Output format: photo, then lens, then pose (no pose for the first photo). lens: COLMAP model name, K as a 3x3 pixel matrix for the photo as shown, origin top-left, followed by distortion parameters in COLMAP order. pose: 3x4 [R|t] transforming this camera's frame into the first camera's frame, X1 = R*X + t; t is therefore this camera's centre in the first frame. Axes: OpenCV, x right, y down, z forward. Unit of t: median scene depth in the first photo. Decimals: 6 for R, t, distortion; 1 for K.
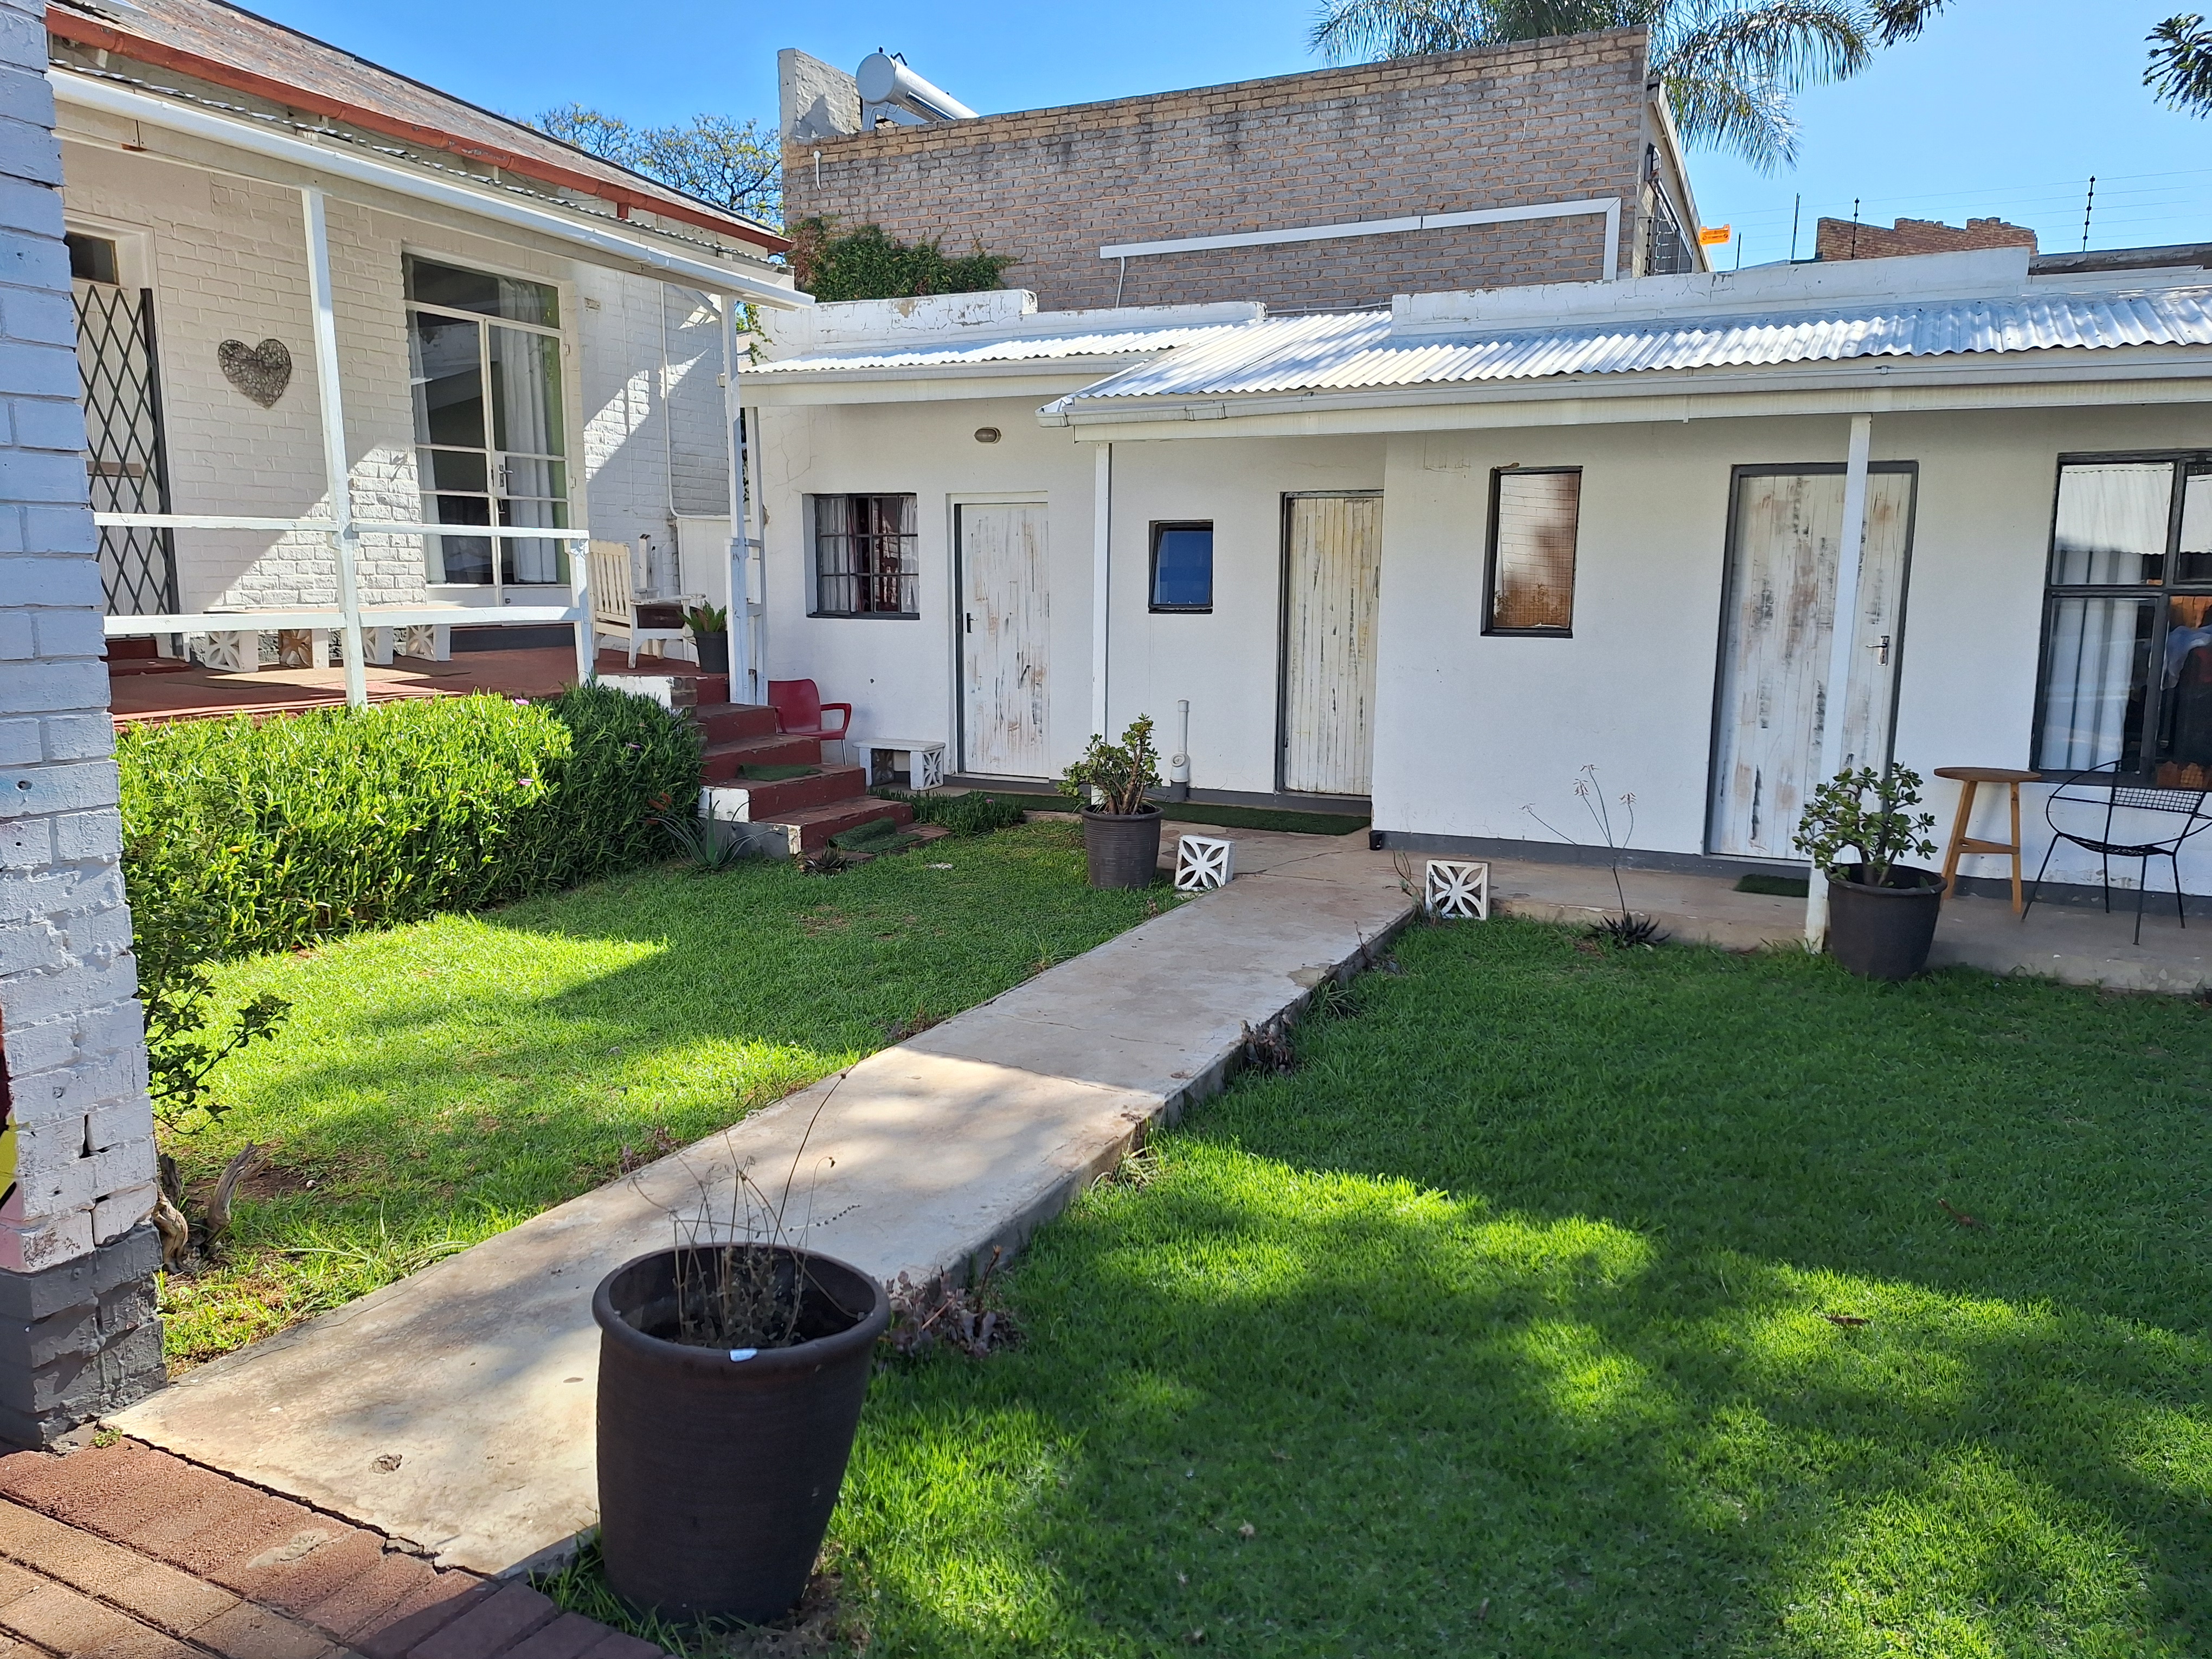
lens RADIAL K [[1531.3, 0, 1093.9], [0, 1531.3, 803.9], [0, 0, 1]] dist [0.091382, -0.106797]
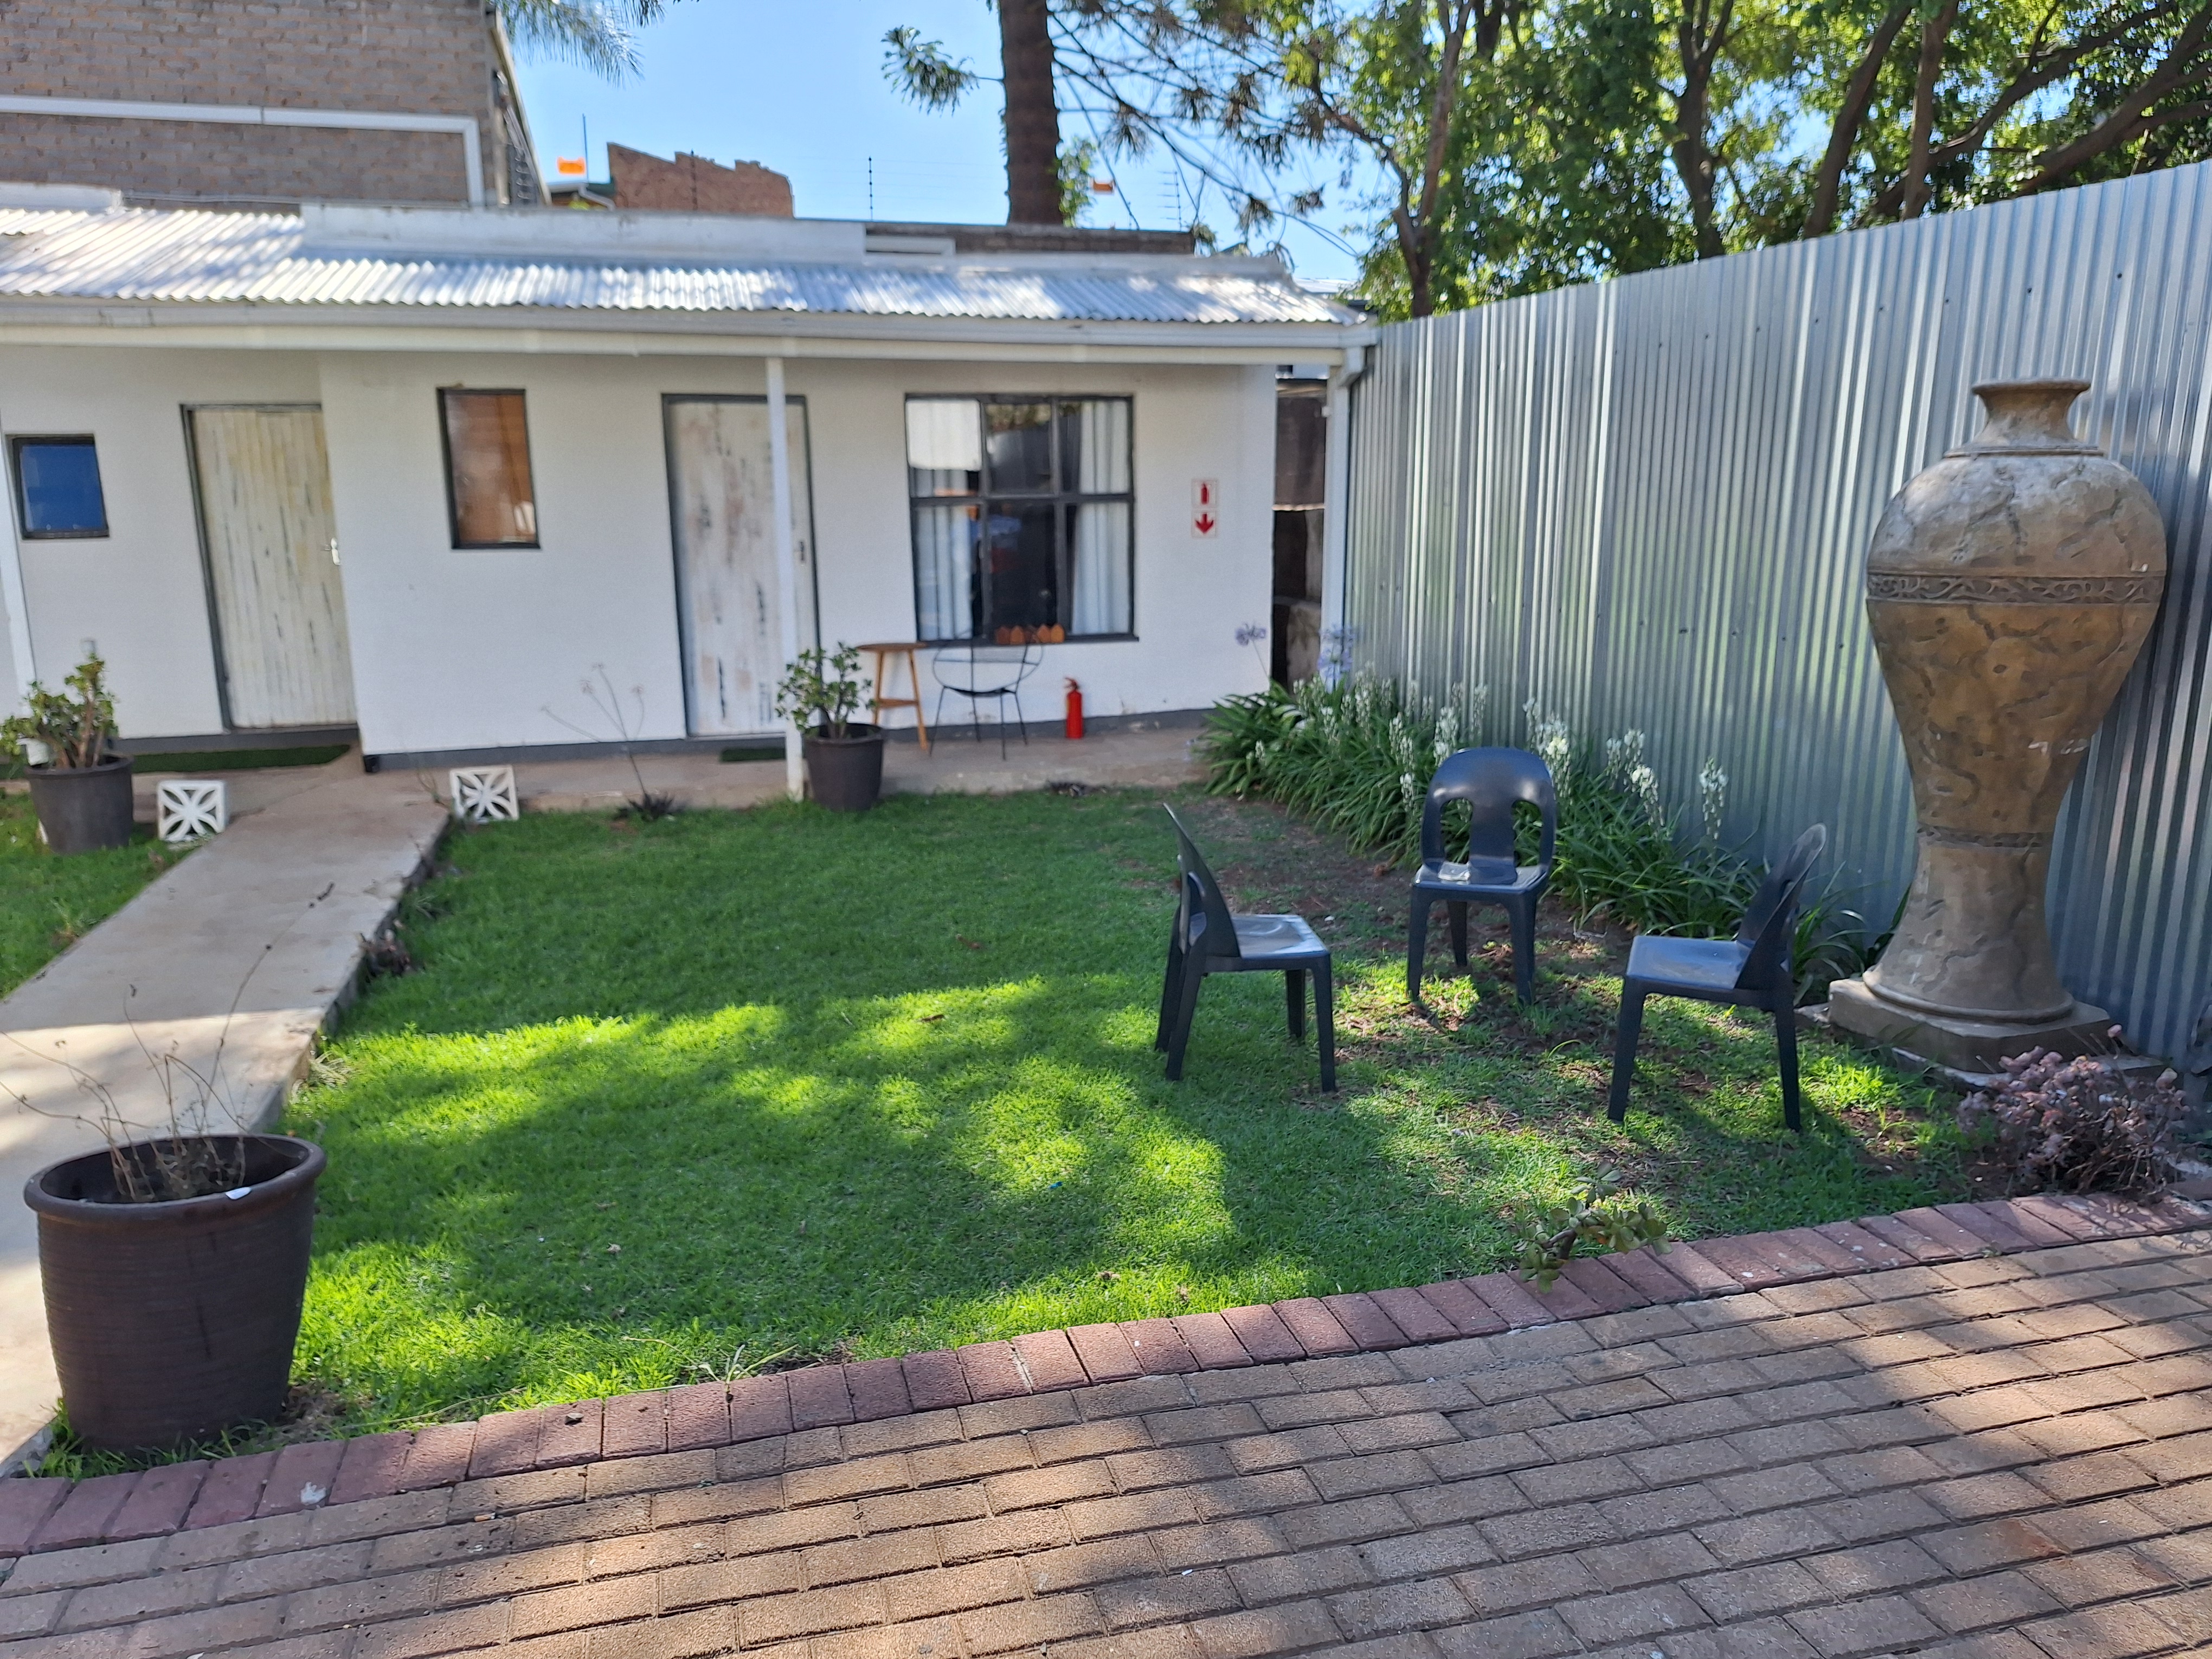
lens RADIAL K [[1531.3, 0, 1093.9], [0, 1531.3, 803.9], [0, 0, 1]] dist [0.091382, -0.106797]
pose [[0.762834, -0.147947, 0.629442, -0.117215], [0.113025, 0.988994, 0.095480, 0.007719], [-0.636640, -0.001693, 0.771159, -0.083567]]
